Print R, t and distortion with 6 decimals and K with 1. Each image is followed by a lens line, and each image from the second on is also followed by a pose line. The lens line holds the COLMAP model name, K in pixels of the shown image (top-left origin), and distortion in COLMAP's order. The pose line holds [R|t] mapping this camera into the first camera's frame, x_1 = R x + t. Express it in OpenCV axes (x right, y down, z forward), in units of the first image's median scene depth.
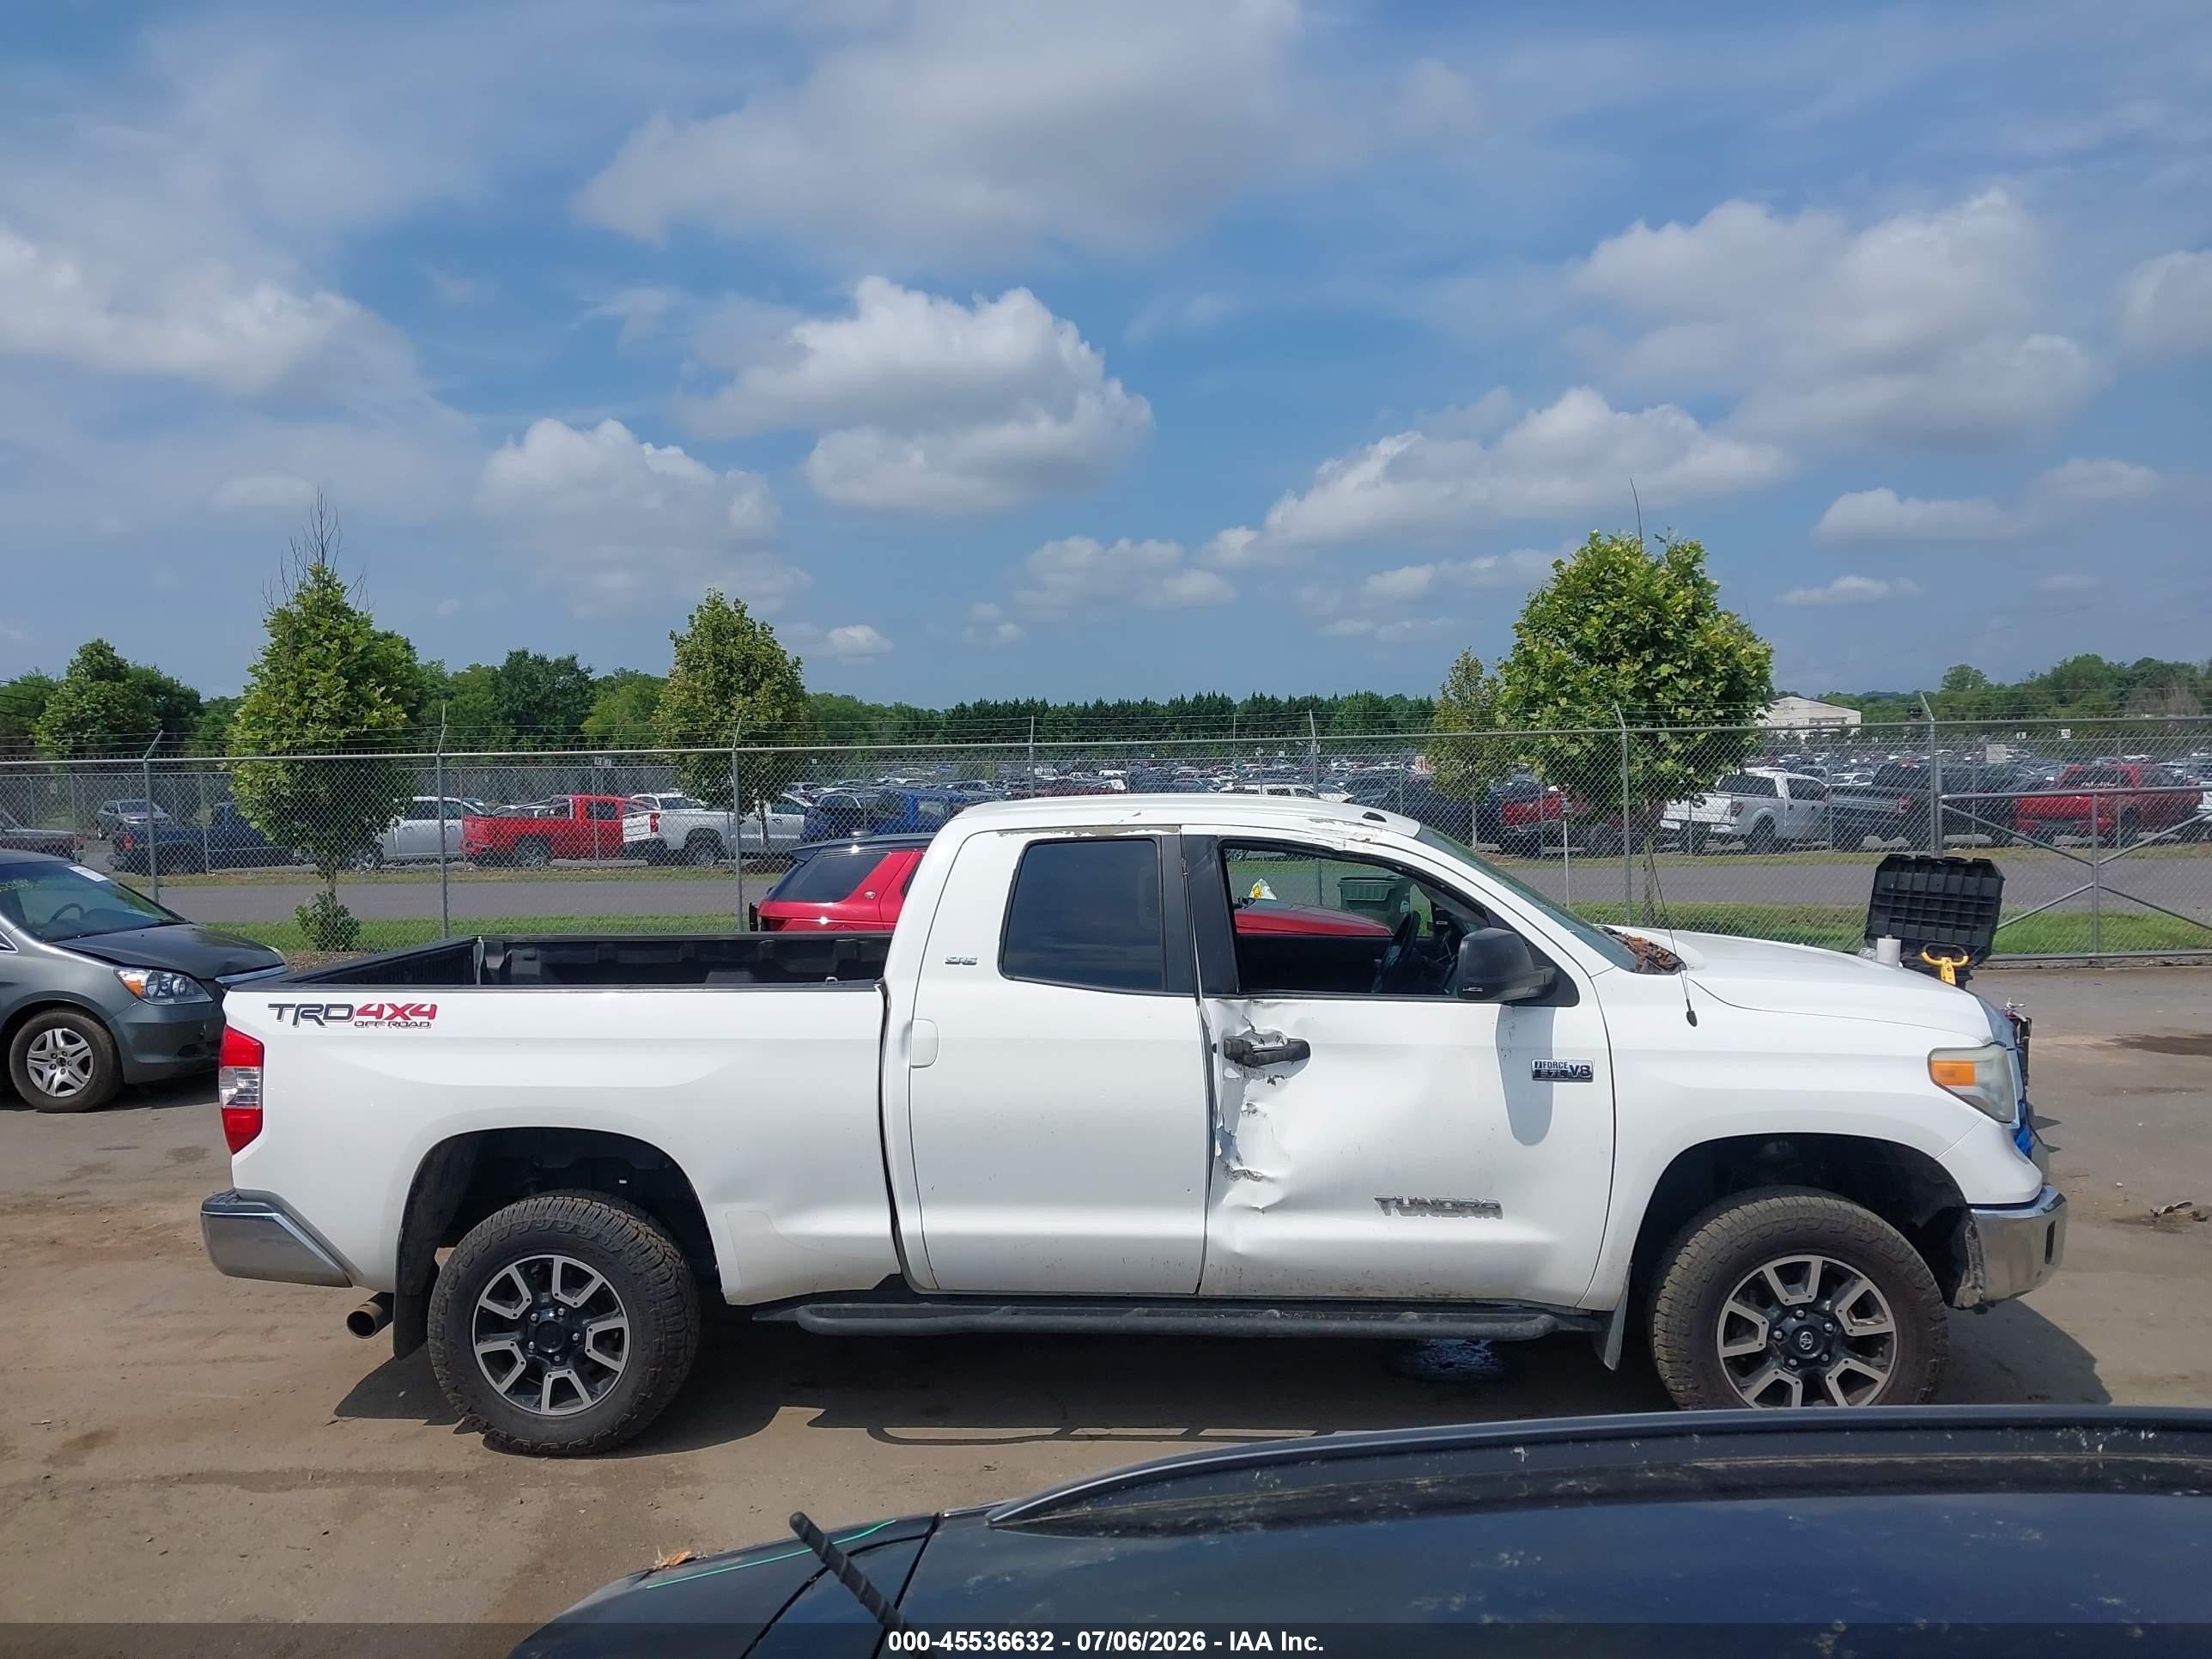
lens RADIAL K [[1692.7, 0, 1106.0], [0, 1692.7, 829.5], [0, 0, 1]] dist [0.091498, -0.180617]
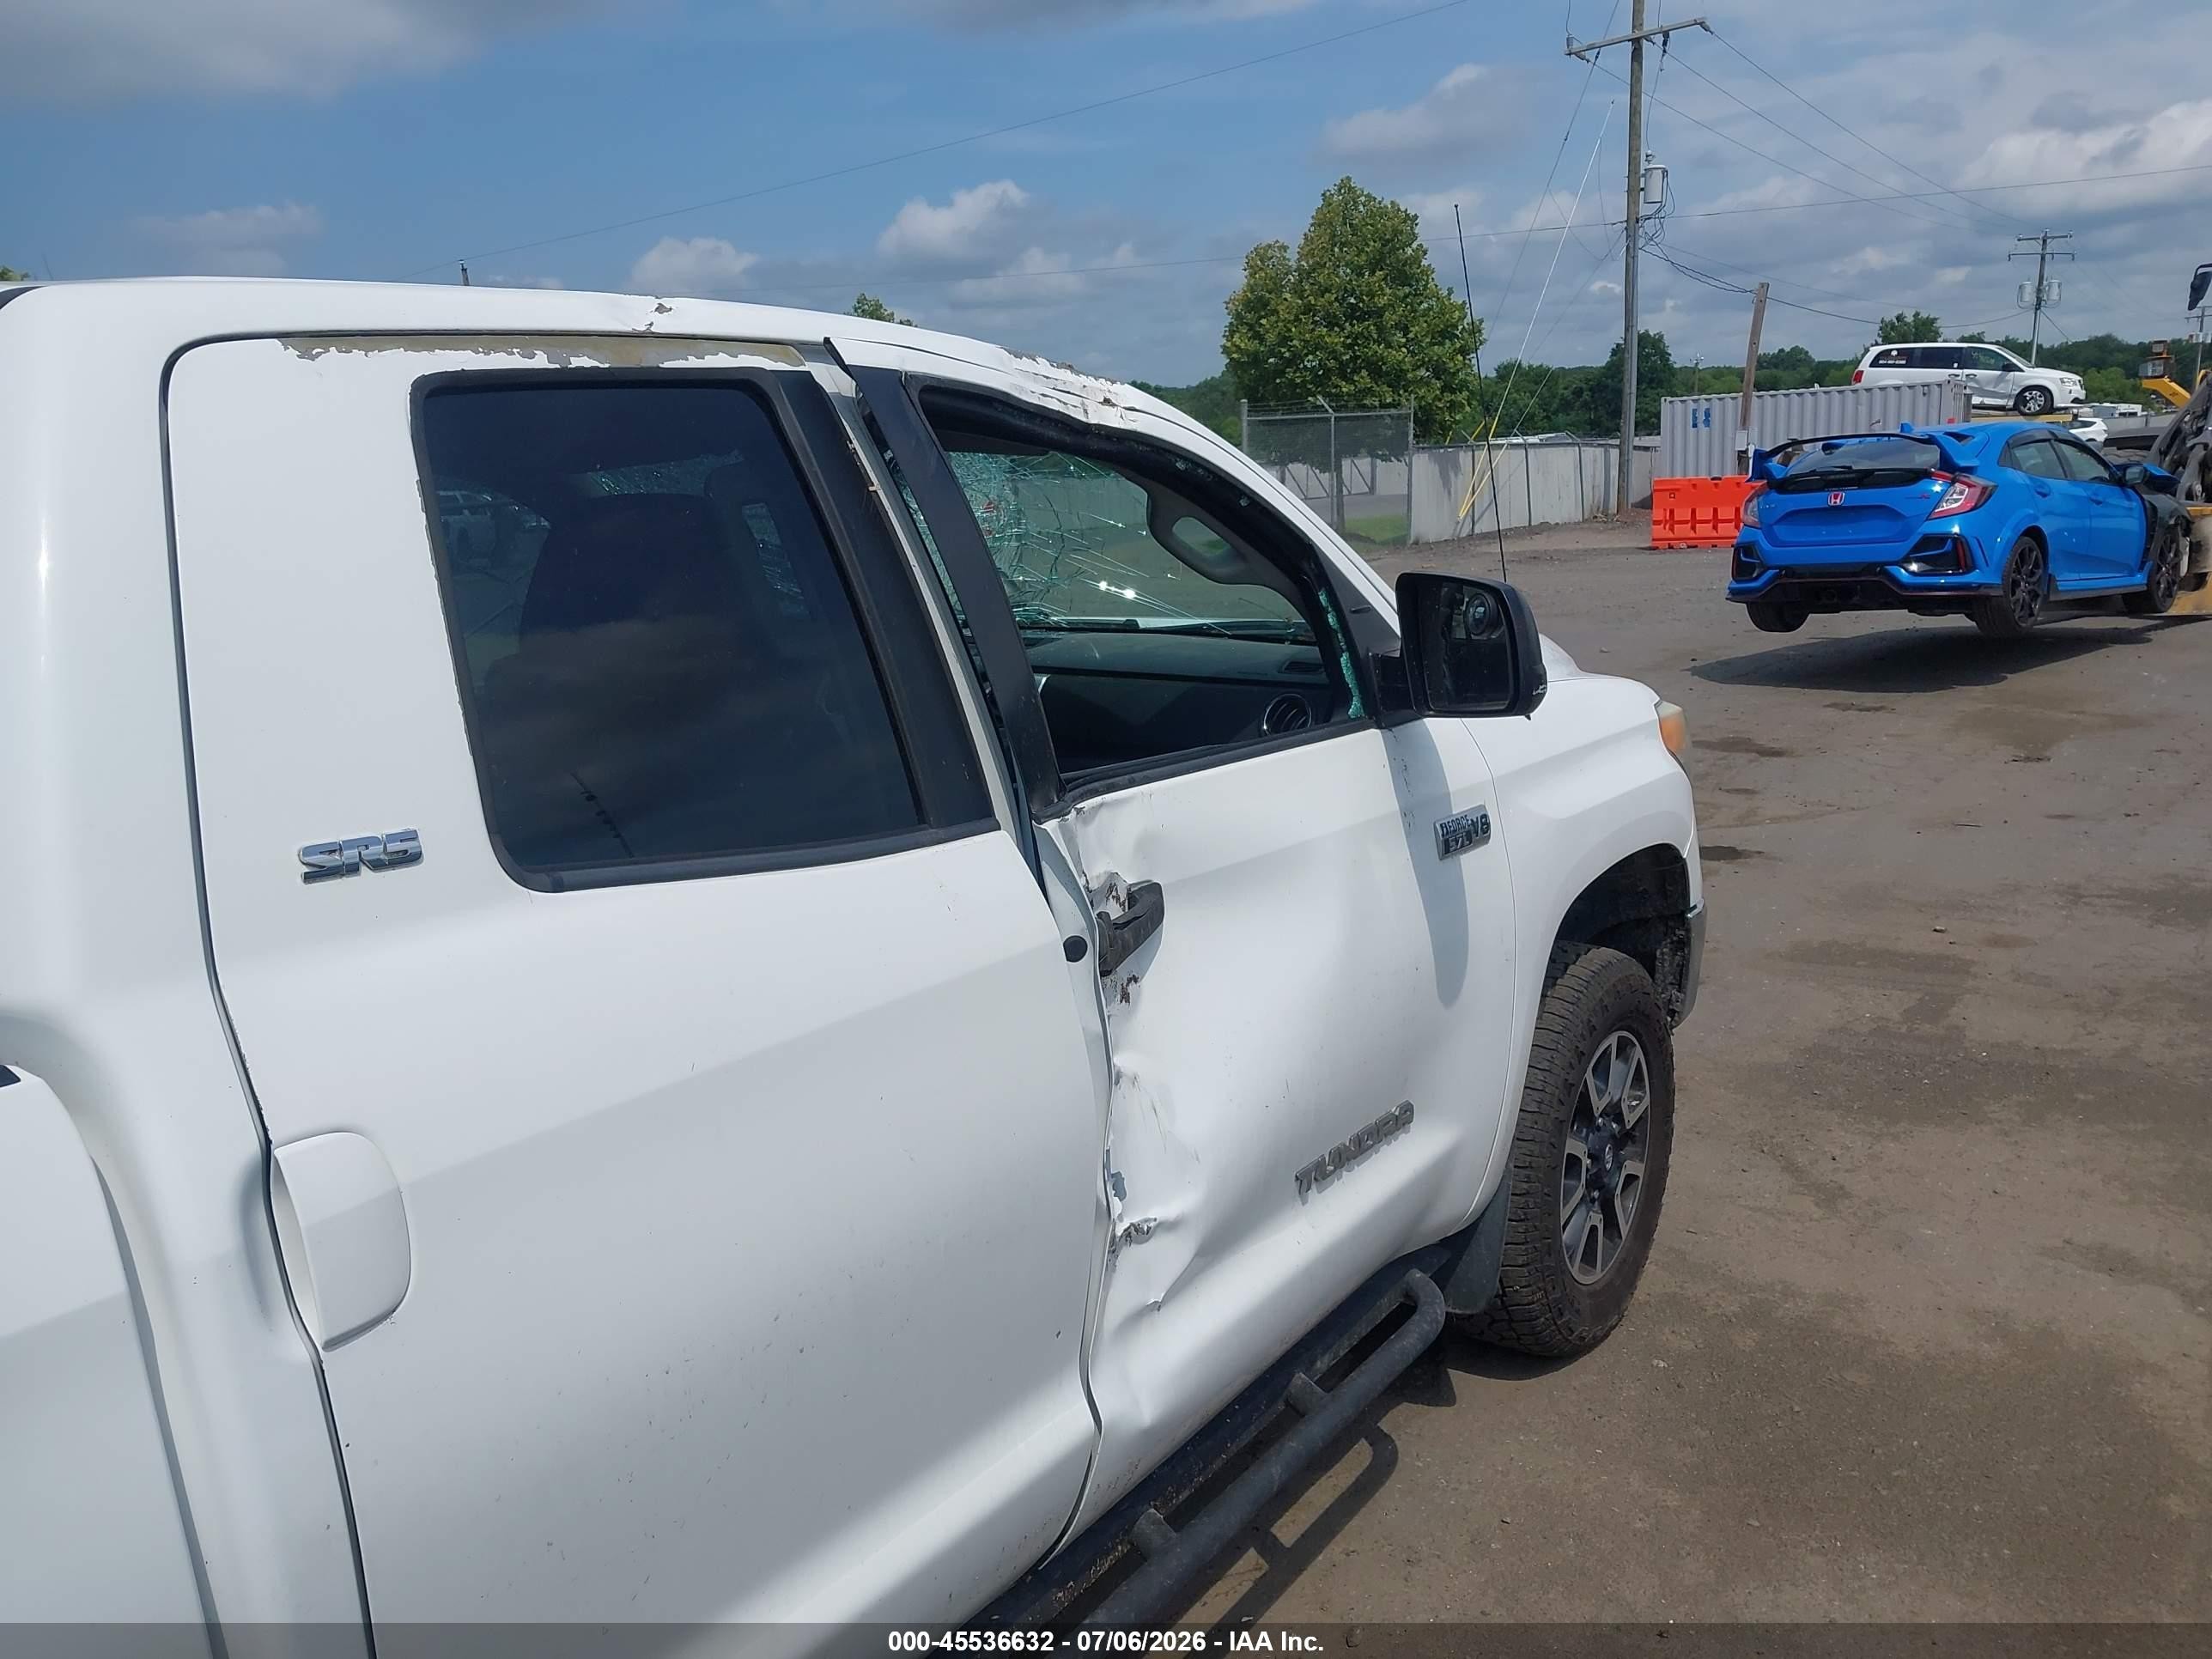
lens RADIAL K [[1770.9, 0, 1124.9], [0, 1770.9, 831.3], [0, 0, 1]] dist [0.022762, 0.001447]
pose [[0.506194, -0.180500, 0.843319, -0.242635], [0.066990, 0.983127, 0.170214, 0.036783], [-0.859814, -0.029667, 0.509745, 0.760214]]
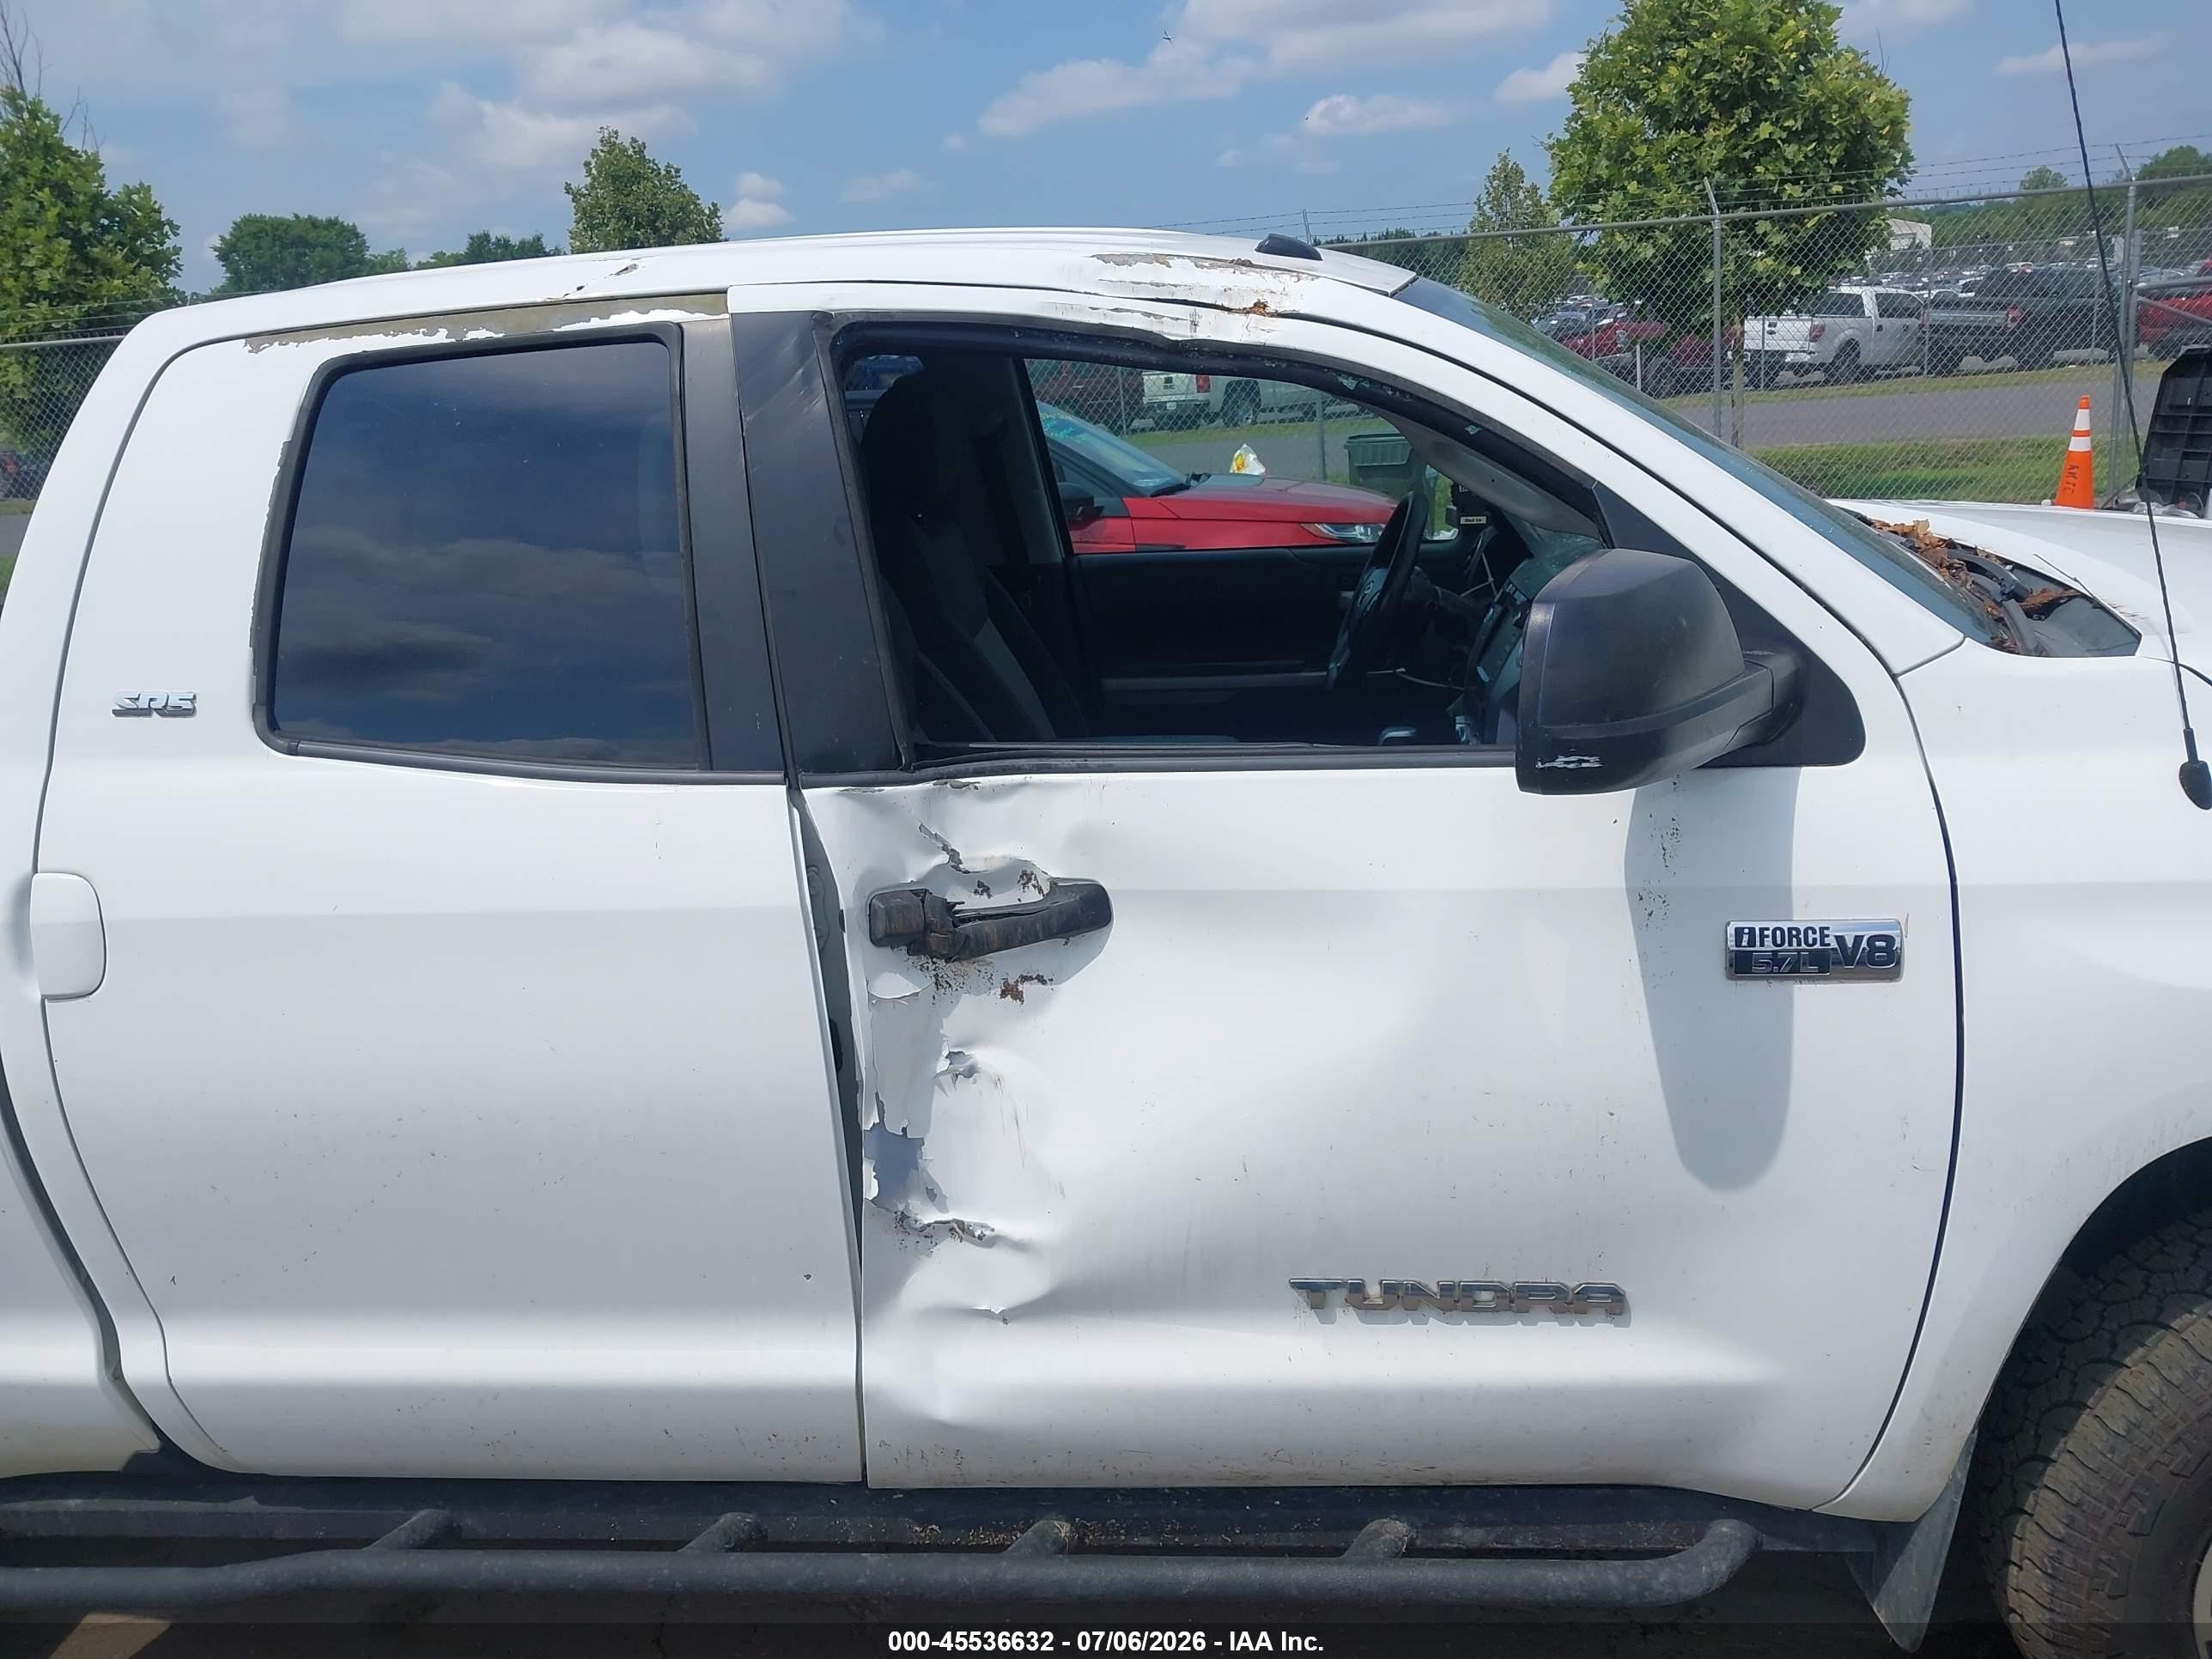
lens RADIAL K [[1729.0, 0, 1090.9], [0, 1729.0, 829.7], [0, 0, 1]] dist [0.014024, 0.001515]
pose [[0.998647, -0.044880, -0.026252, 0.122082], [0.049869, 0.969655, 0.239338, 0.023157], [0.014714, -0.240323, 0.970581, 0.619918]]
